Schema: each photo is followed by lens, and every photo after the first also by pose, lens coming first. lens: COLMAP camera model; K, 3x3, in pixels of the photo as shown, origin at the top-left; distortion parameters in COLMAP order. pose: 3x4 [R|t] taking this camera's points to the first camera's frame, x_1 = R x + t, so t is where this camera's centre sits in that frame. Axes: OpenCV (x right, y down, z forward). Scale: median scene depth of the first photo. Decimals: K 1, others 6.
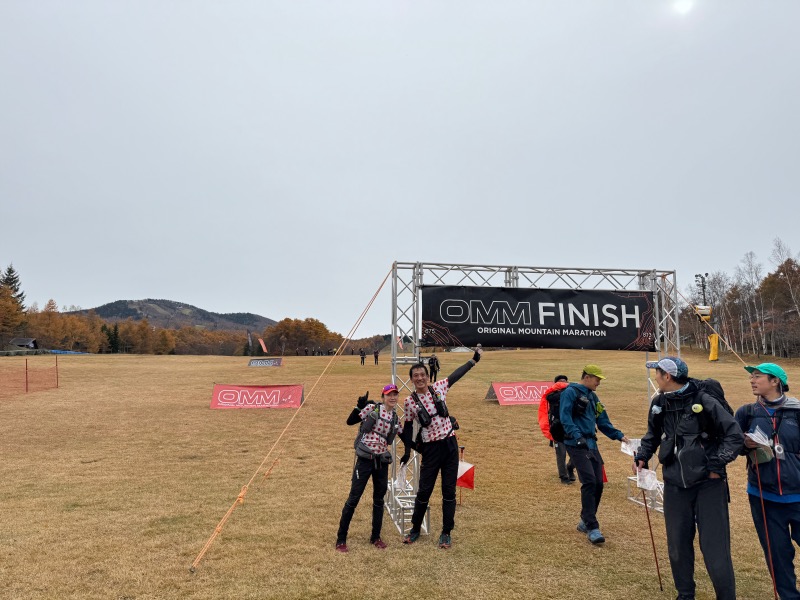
lens RADIAL K [[583.4, 0, 400.0], [0, 583.4, 300.0], [0, 0, 1]] dist [0.082251, -0.001064]
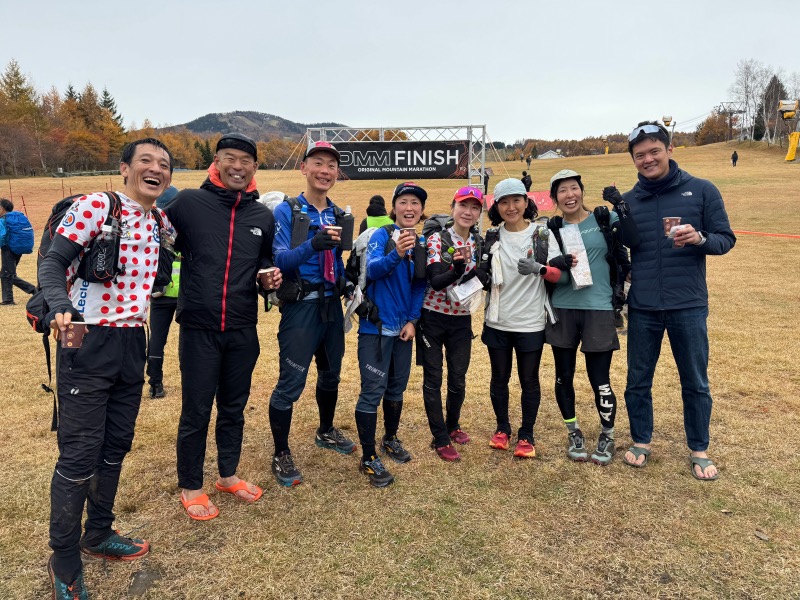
lens RADIAL K [[583.4, 0, 400.0], [0, 583.4, 300.0], [0, 0, 1]] dist [0.082251, -0.001064]
pose [[0.988524, 0.002203, -0.151045, 0.494835], [0.045883, 0.948275, 0.314115, -0.114481], [0.143925, -0.317441, 0.937292, -0.661319]]
